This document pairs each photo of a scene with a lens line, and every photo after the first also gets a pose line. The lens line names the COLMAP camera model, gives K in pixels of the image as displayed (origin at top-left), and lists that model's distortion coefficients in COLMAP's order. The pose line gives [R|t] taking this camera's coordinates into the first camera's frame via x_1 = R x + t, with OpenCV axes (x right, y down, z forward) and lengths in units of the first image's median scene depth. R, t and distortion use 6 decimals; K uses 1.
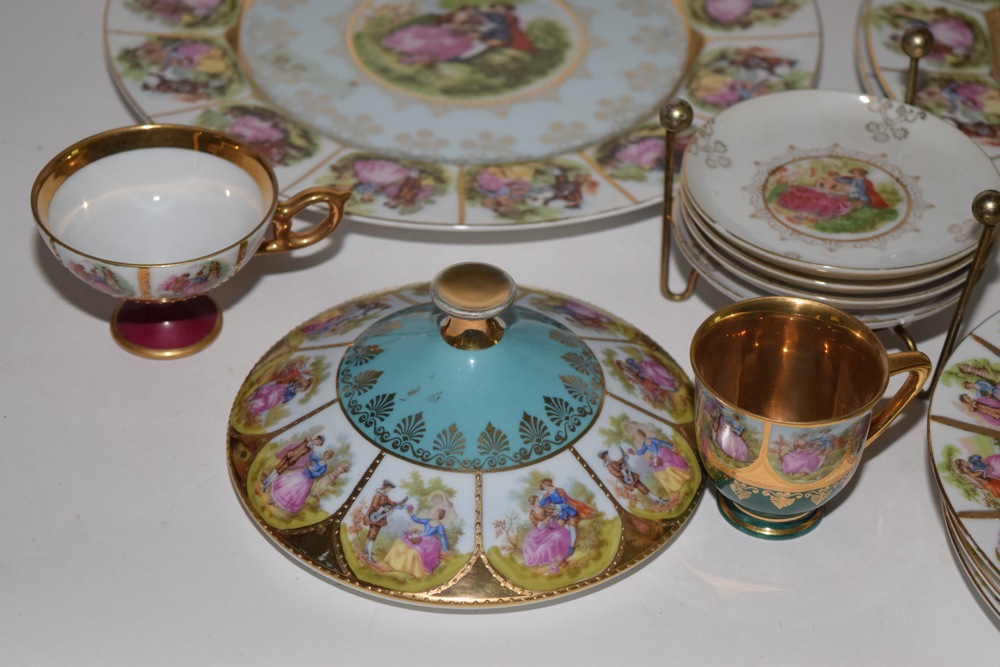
lens RADIAL K [[2227.0, 0, 500.0], [0, 2227.0, 333.5], [0, 0, 1]] dist [0.066586, 0.133974]
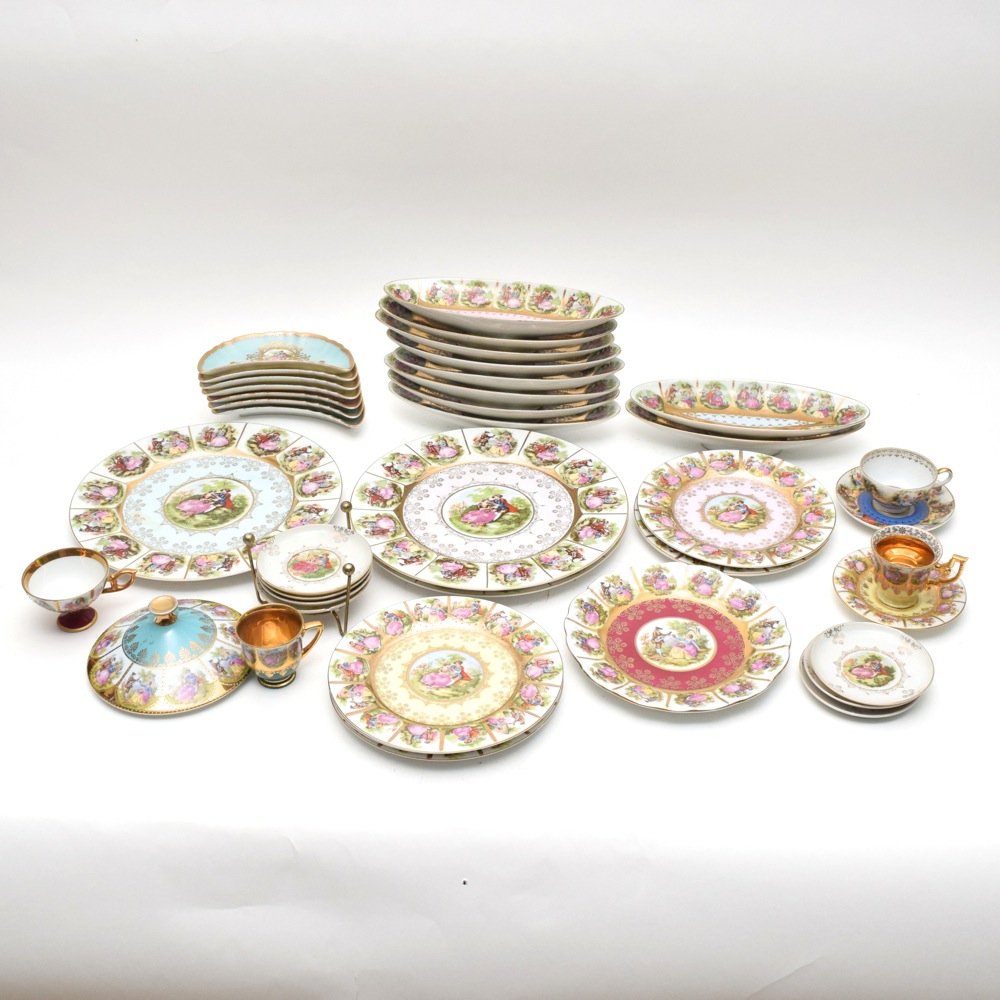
lens RADIAL K [[1282.4, 0, 494.0], [0, 1282.4, 541.0], [0, 0, 1]] dist [-0.102028, 0.018845]
pose [[0.999298, -0.037453, -0.000396, 0.354424], [0.037398, 0.998305, -0.044584, -0.011004], [0.002065, 0.044538, 0.999006, -0.548836]]
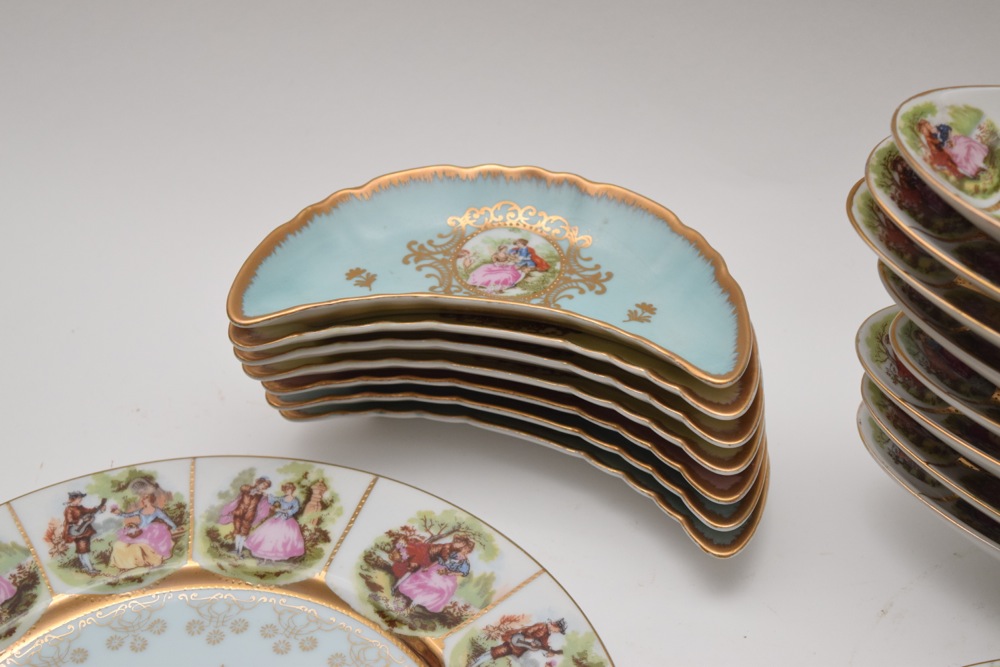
lens RADIAL K [[2227.0, 0, 500.0], [0, 2227.0, 333.5], [0, 0, 1]] dist [0.066586, 0.133974]
pose [[0.970516, 0.113371, -0.212709, 0.261009], [-0.099162, 0.992138, 0.076354, -0.409843], [0.219693, -0.053010, 0.974128, 0.317941]]
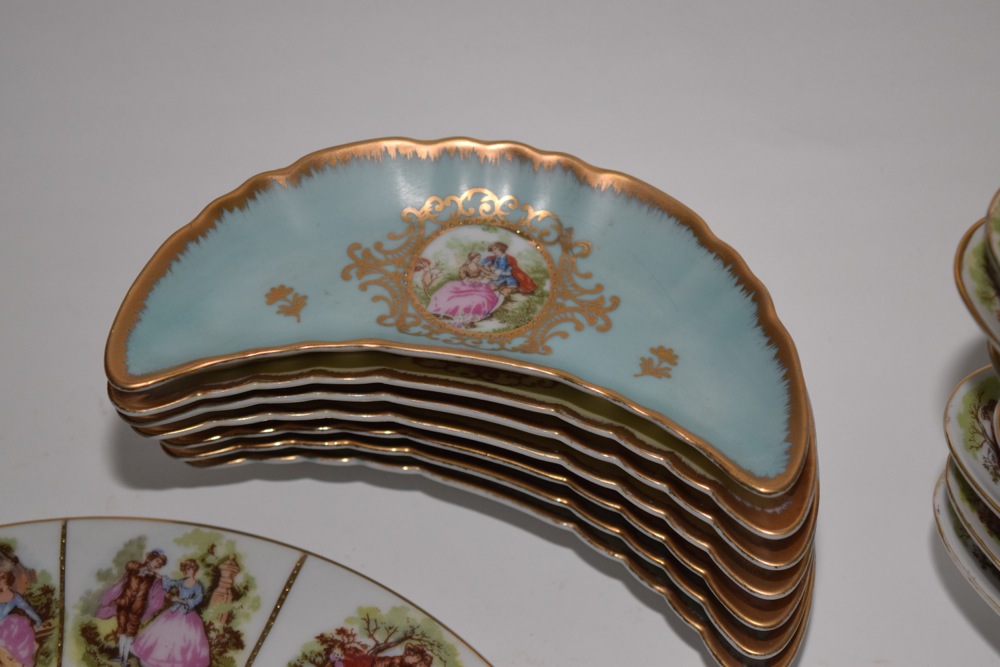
lens RADIAL K [[2227.0, 0, 500.0], [0, 2227.0, 333.5], [0, 0, 1]] dist [0.066586, 0.133974]
pose [[0.974809, 0.162515, -0.152761, 0.175953], [-0.123648, 0.963783, 0.236291, -0.522808], [0.185629, -0.211450, 0.959599, 0.557811]]
